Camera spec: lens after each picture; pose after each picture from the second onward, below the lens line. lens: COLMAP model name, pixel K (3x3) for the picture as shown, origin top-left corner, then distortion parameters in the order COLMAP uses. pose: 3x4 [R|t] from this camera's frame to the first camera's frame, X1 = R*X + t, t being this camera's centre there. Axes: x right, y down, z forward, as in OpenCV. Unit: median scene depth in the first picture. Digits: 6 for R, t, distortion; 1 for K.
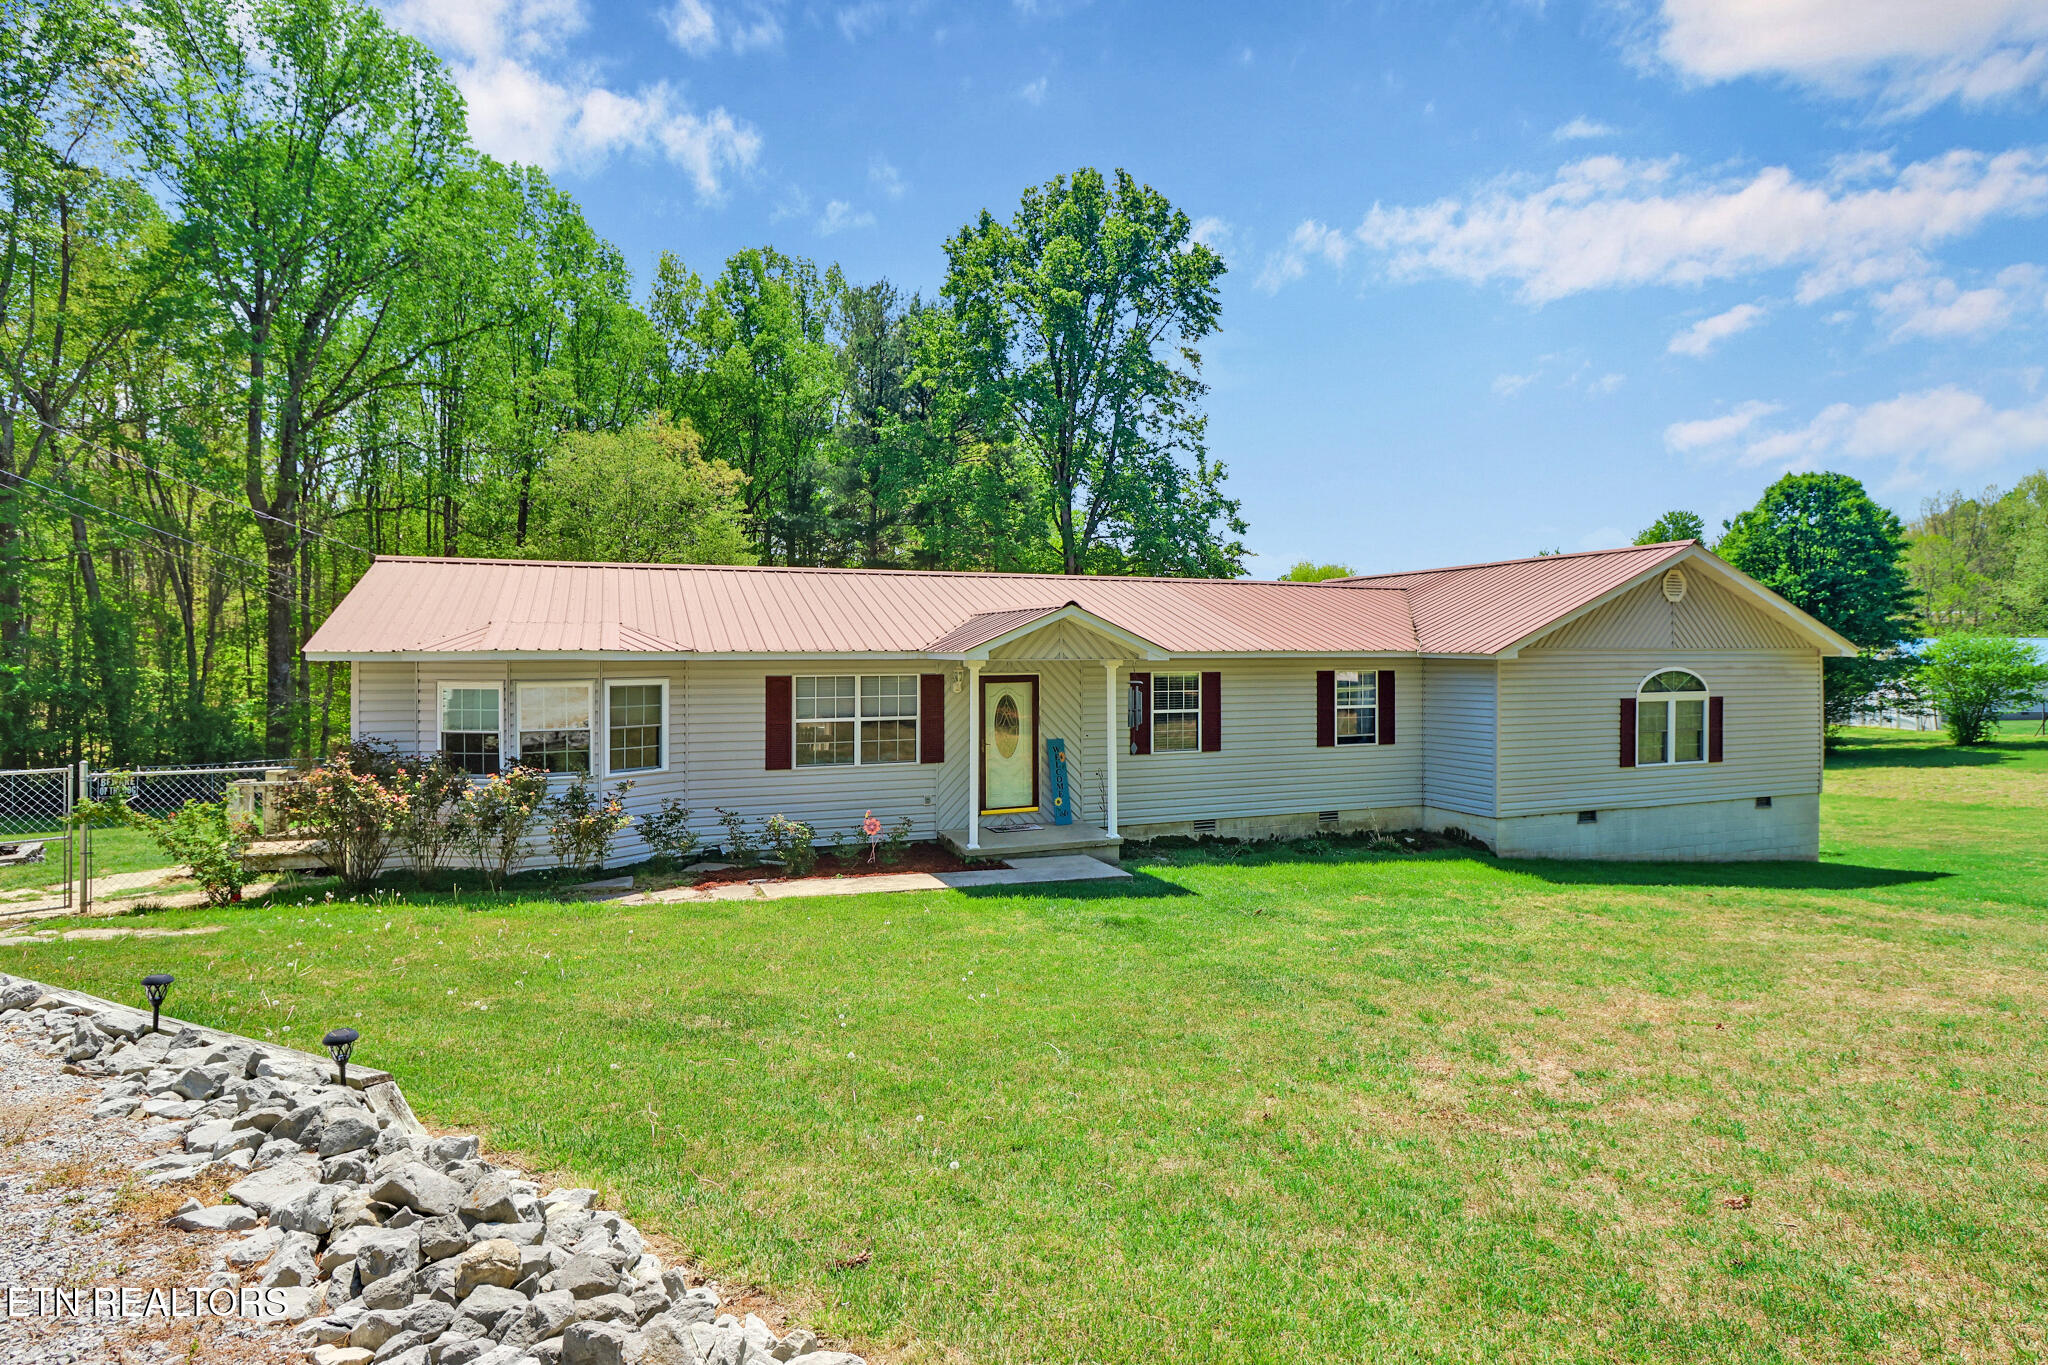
lens RADIAL K [[1048.6, 0, 1025.6], [0, 1048.6, 666.6], [0, 0, 1]] dist [-0.005987, -0.005415]
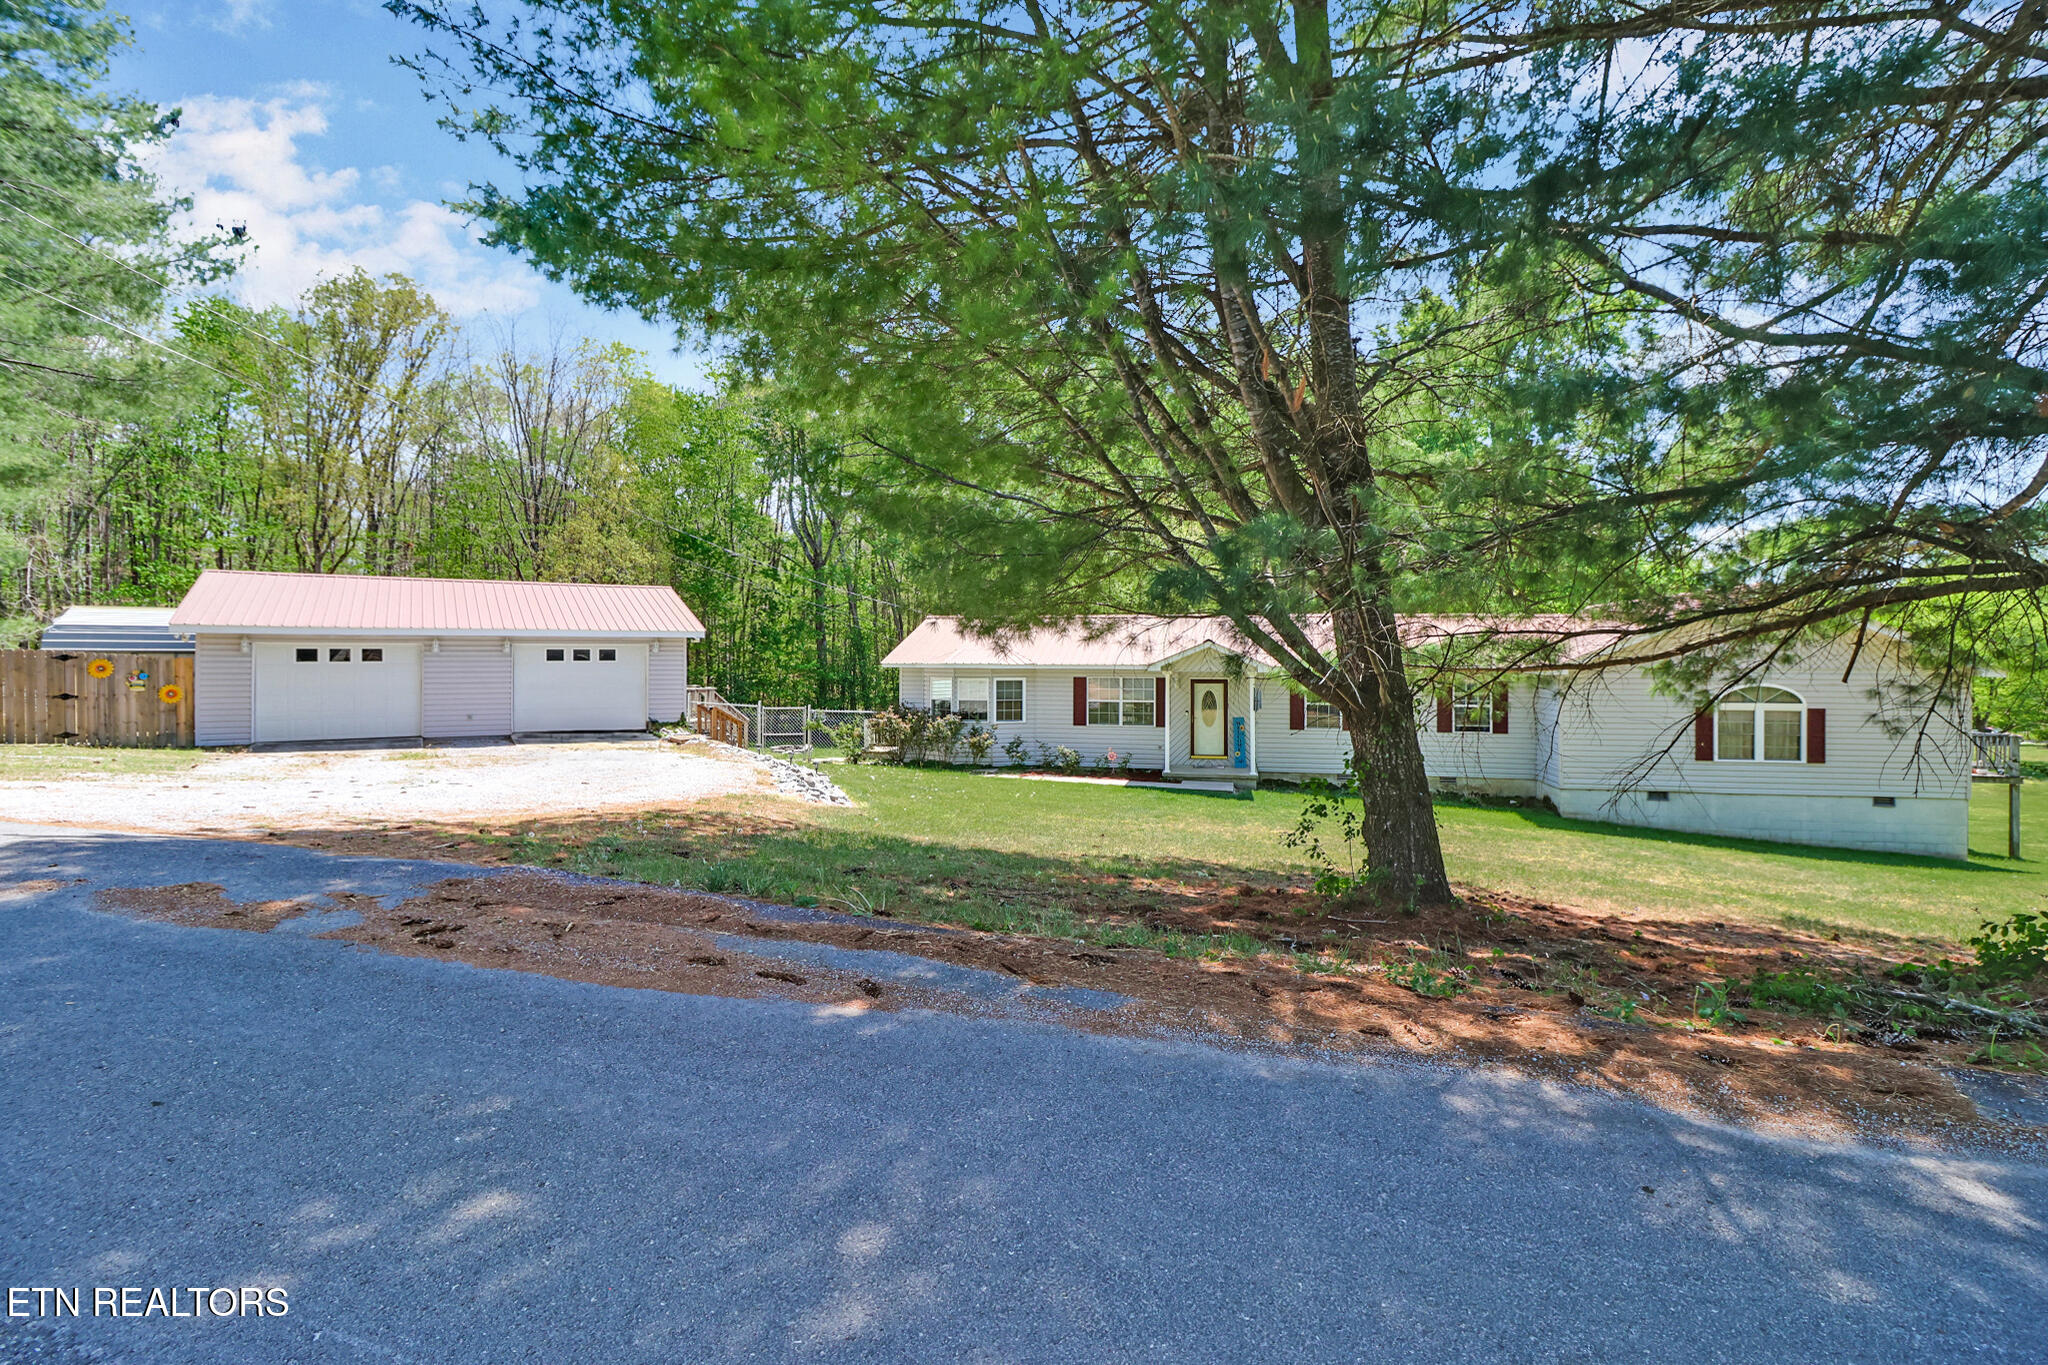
lens RADIAL K [[950.0, 0, 1038.6], [0, 950.0, 657.0], [0, 0, 1]] dist [0.000625, -0.013726]
pose [[0.841272, 0.007127, -0.540565, 0.522317], [-0.011825, 0.999916, -0.005221, -0.014791], [0.540482, 0.010784, 0.841286, -0.419297]]
